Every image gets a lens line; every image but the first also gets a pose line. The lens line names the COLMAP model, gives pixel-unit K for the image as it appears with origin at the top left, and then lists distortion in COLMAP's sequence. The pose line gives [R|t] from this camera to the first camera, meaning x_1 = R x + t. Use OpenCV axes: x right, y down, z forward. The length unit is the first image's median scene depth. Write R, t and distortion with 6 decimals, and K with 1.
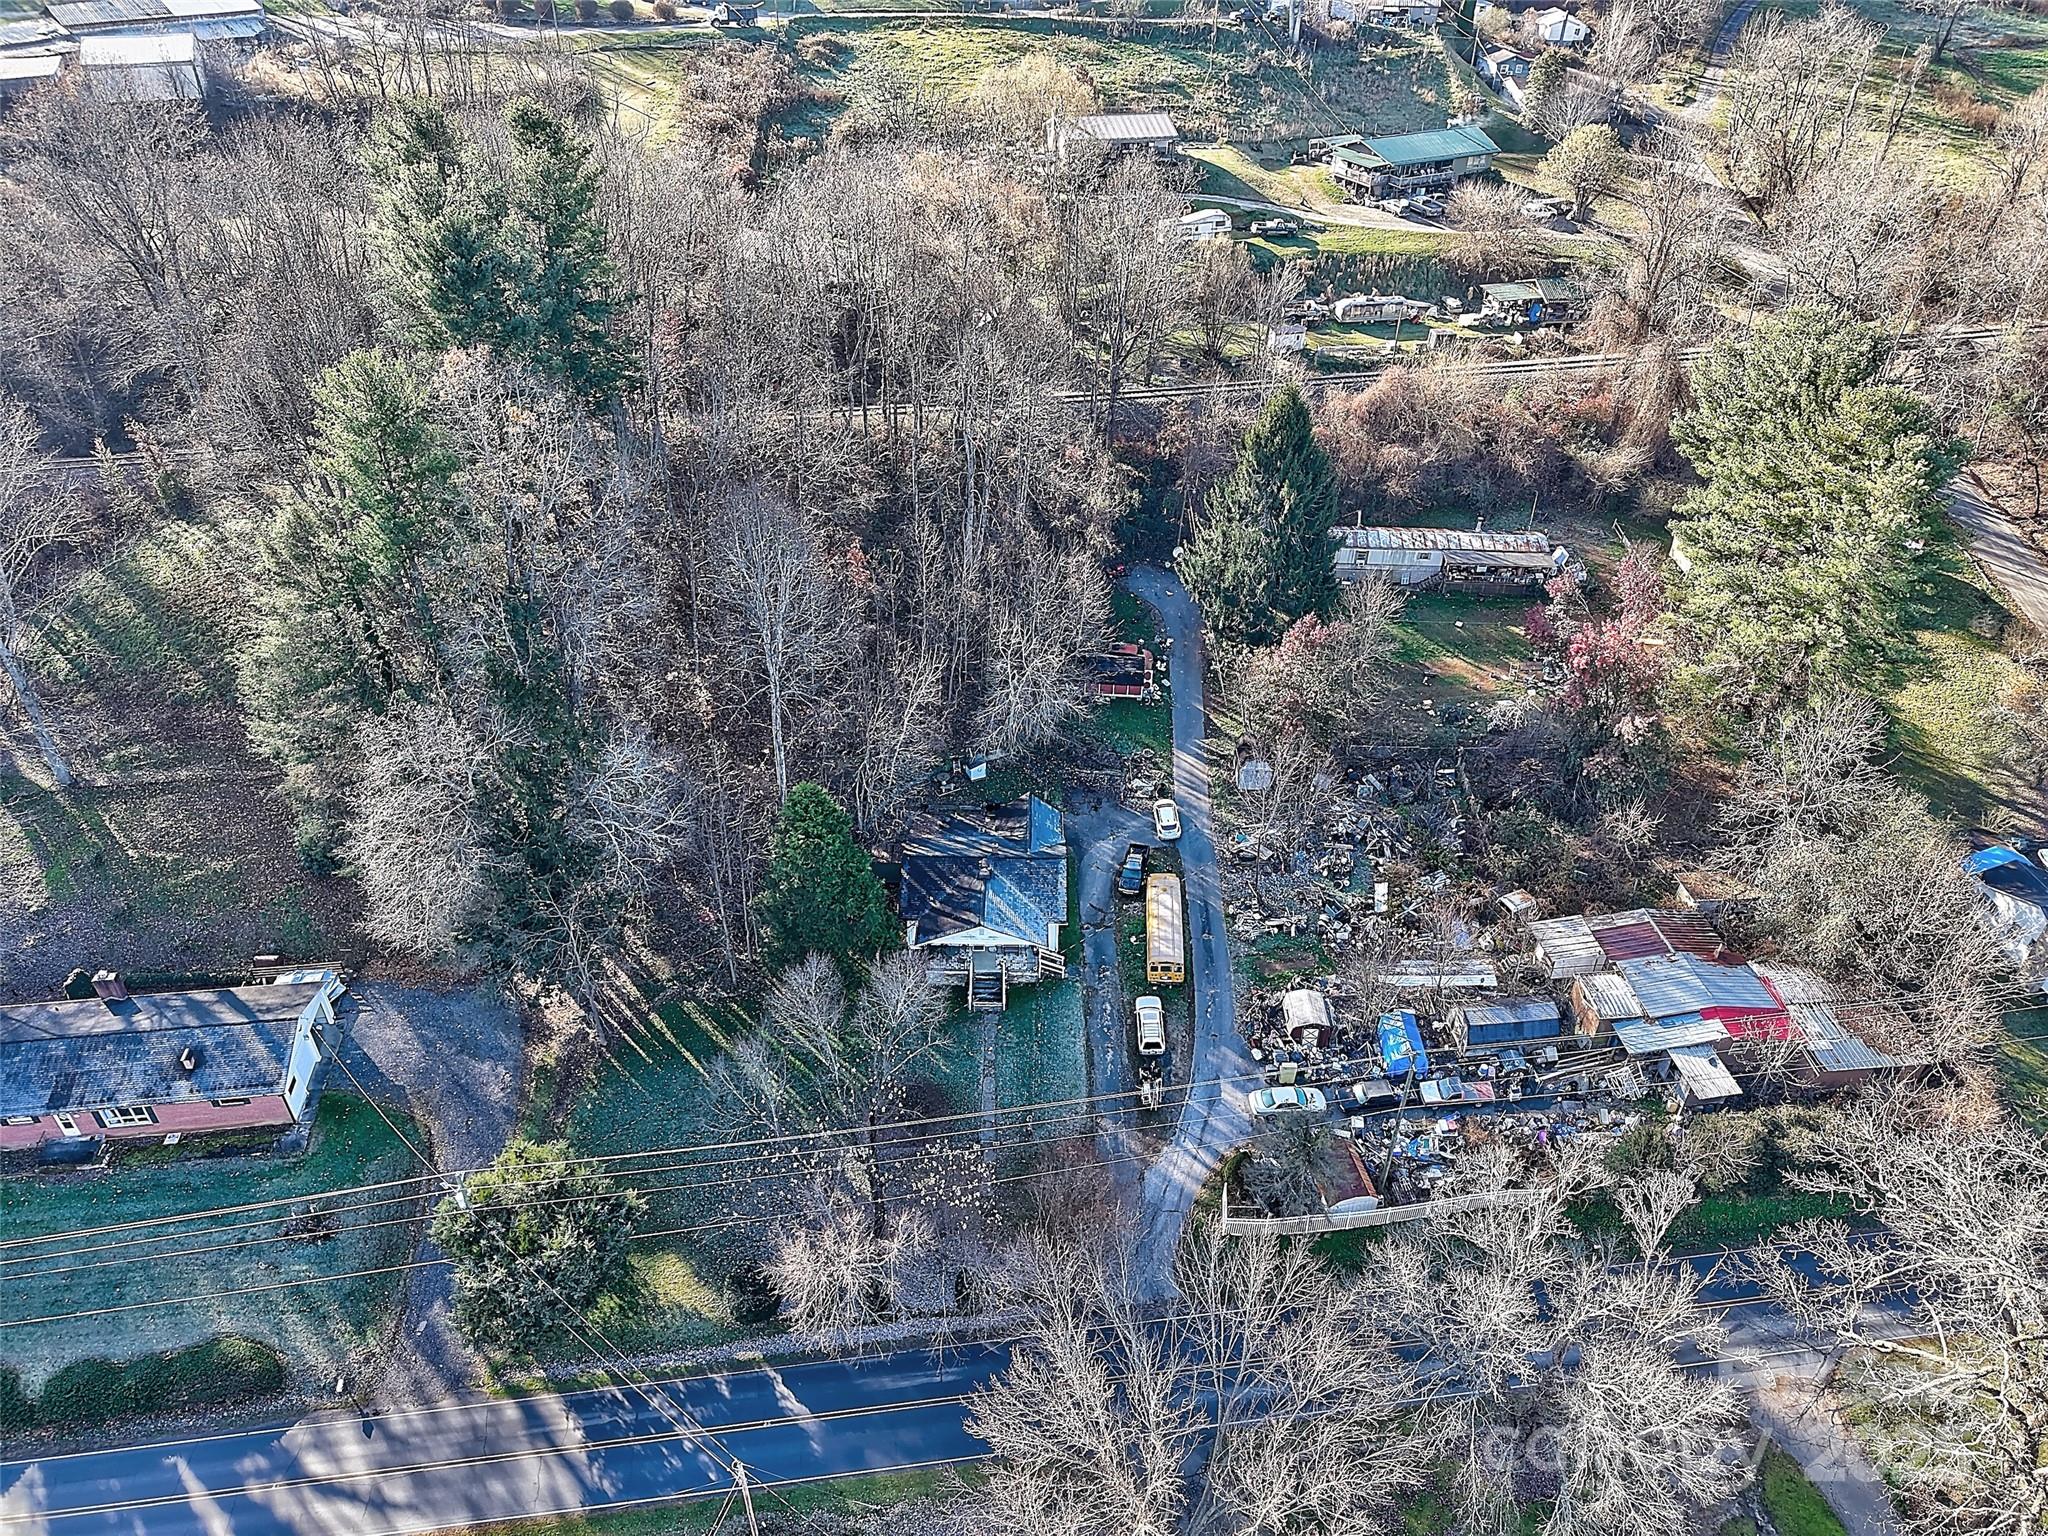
lens RADIAL K [[1376.1, 0, 1024.0], [0, 1376.1, 768.0], [0, 0, 1]] dist [0.012537, -0.006985]
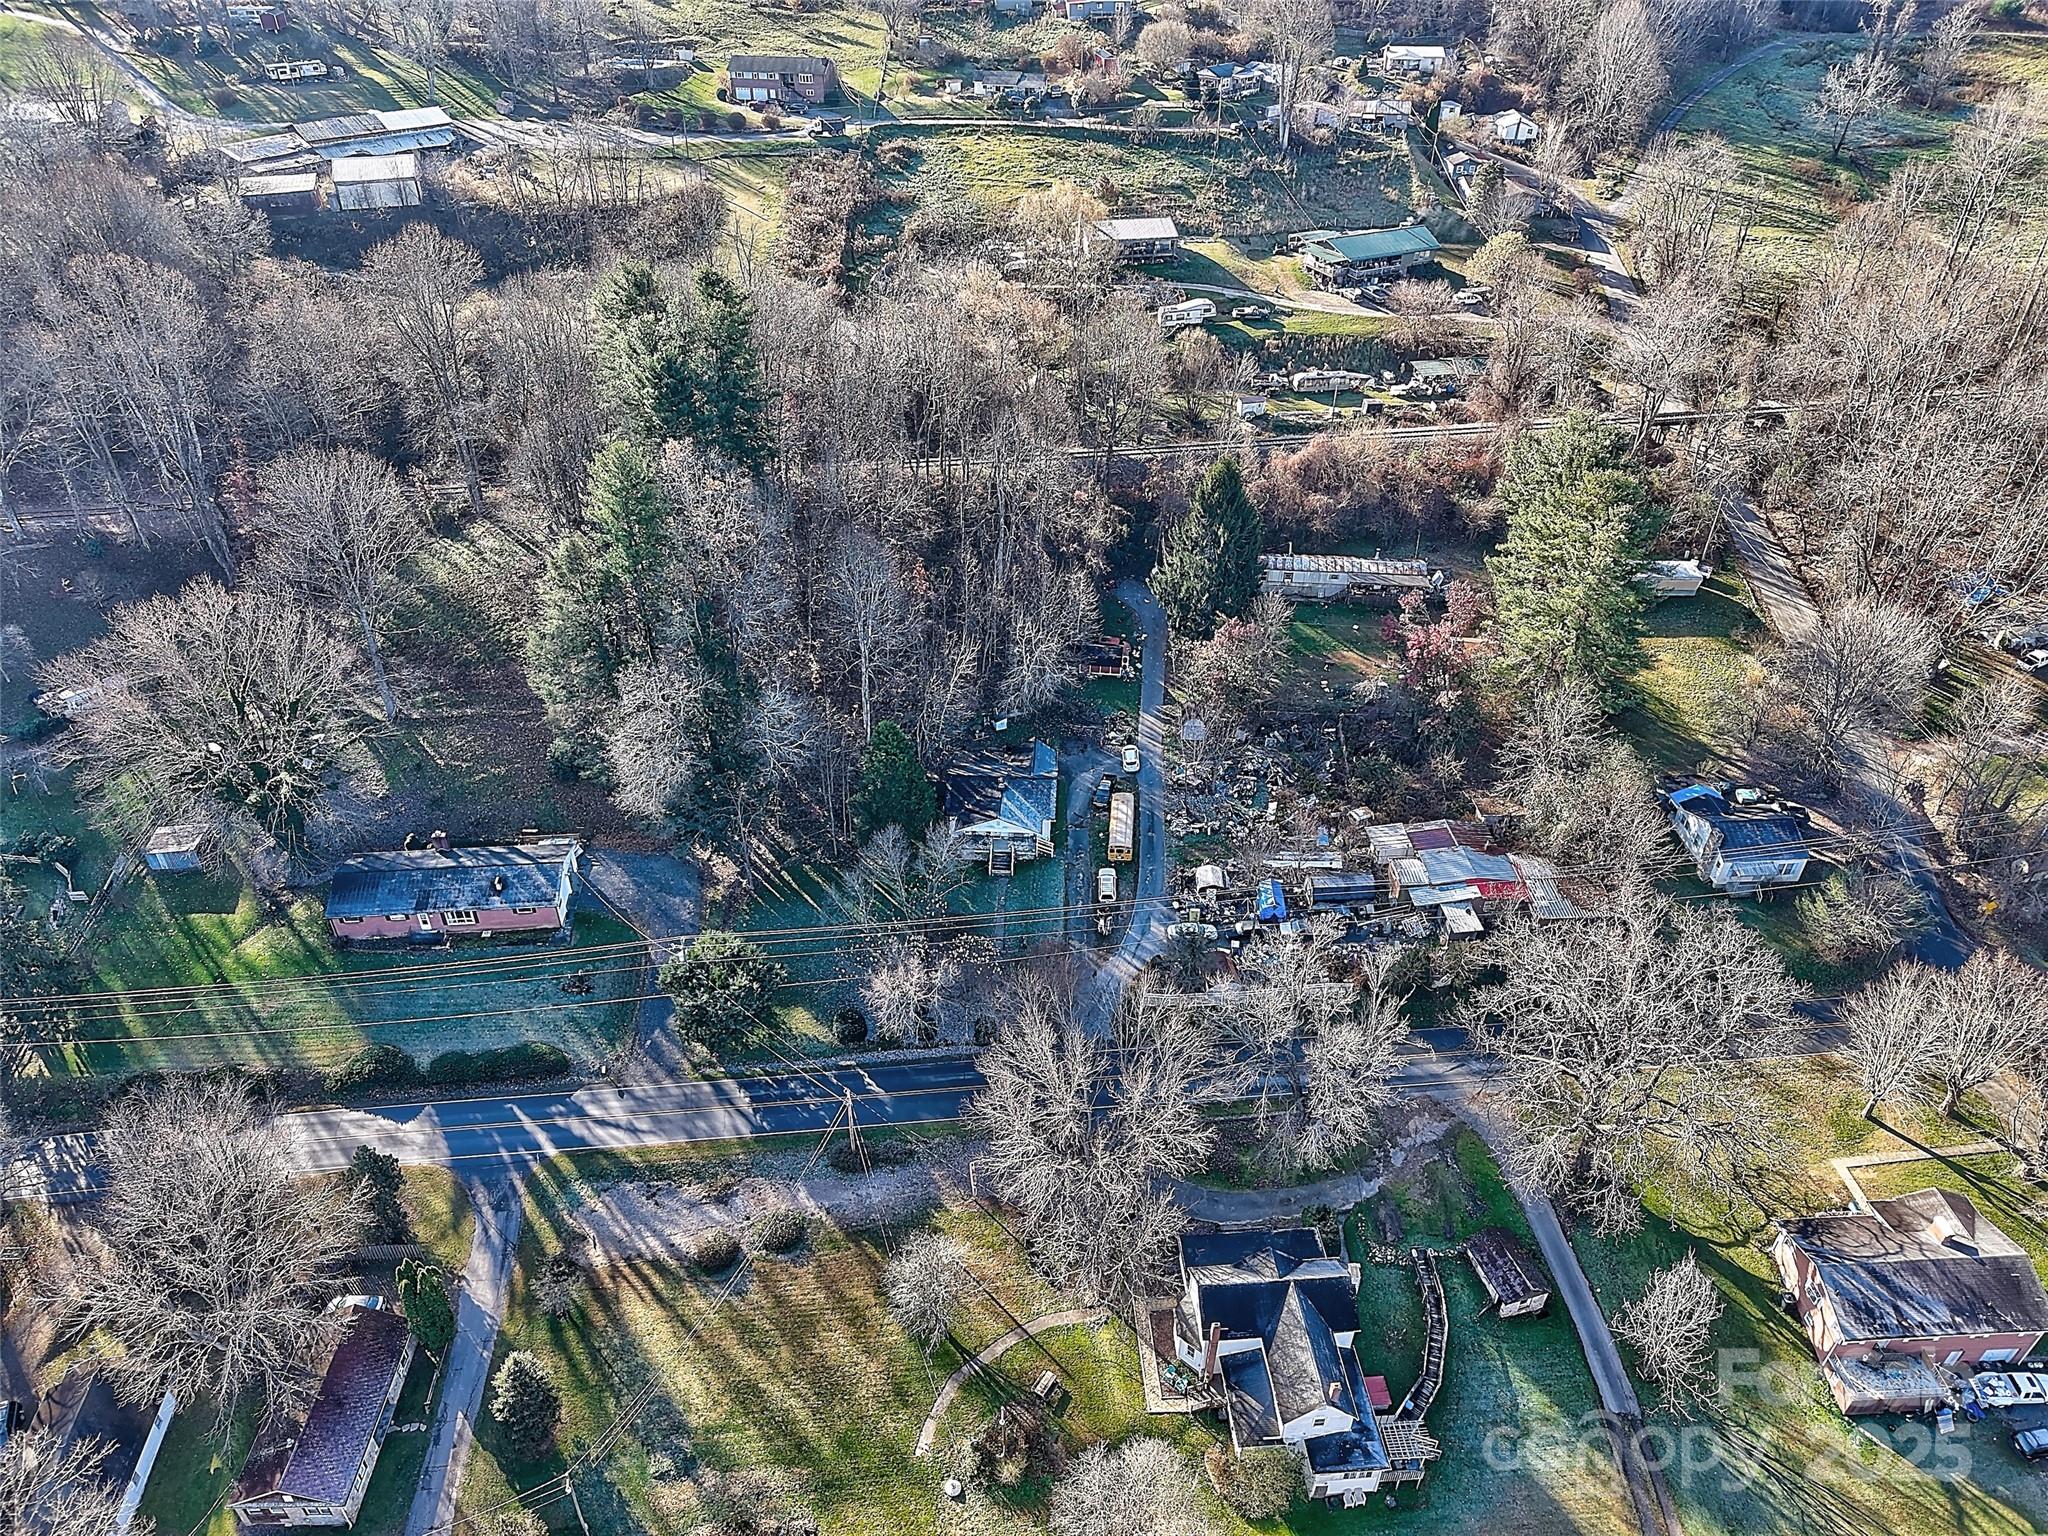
lens RADIAL K [[1373.4, 0, 1024.0], [0, 1373.4, 768.0], [0, 0, 1]] dist [0.044510, -0.054681]
pose [[0.999165, 0.020854, -0.035133, 0.044388], [-0.020874, 0.999782, -0.000196, 0.052088], [0.035121, 0.000929, 0.999383, -0.462532]]
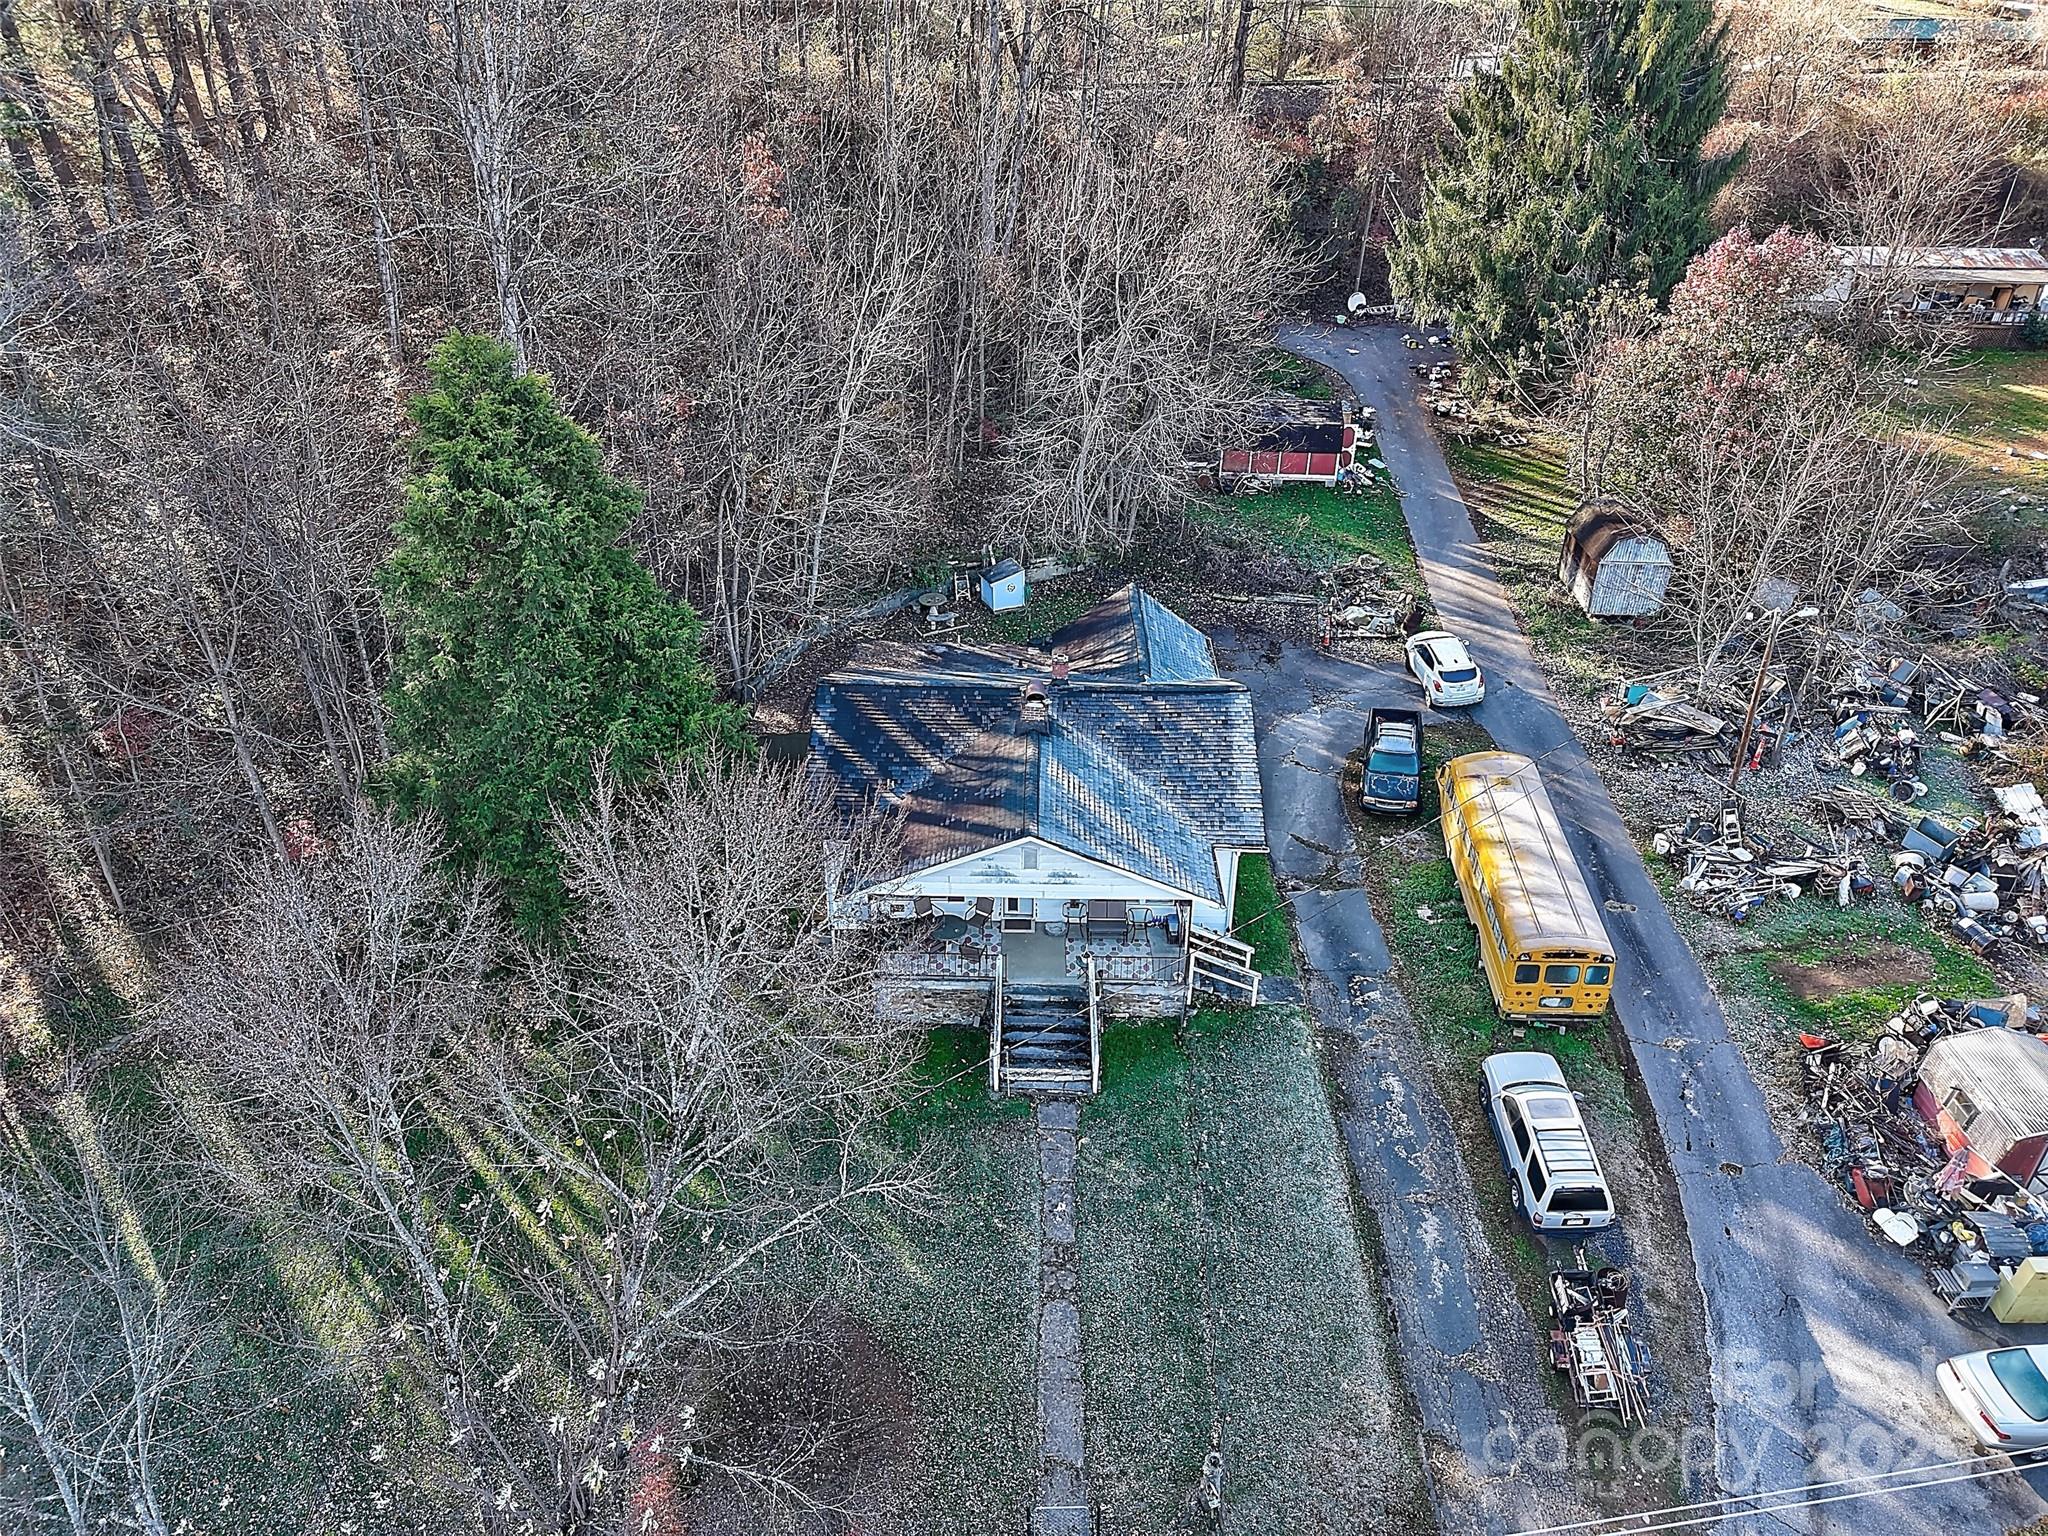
lens RADIAL K [[1406.5, 0, 1024.0], [0, 1406.5, 768.0], [0, 0, 1]] dist [-0.005030, -0.004548]
pose [[0.999976, 0.000416, -0.006844, -0.026787], [-0.001093, 0.995064, -0.099227, 0.117779], [0.006769, 0.099232, 0.995041, 0.582553]]
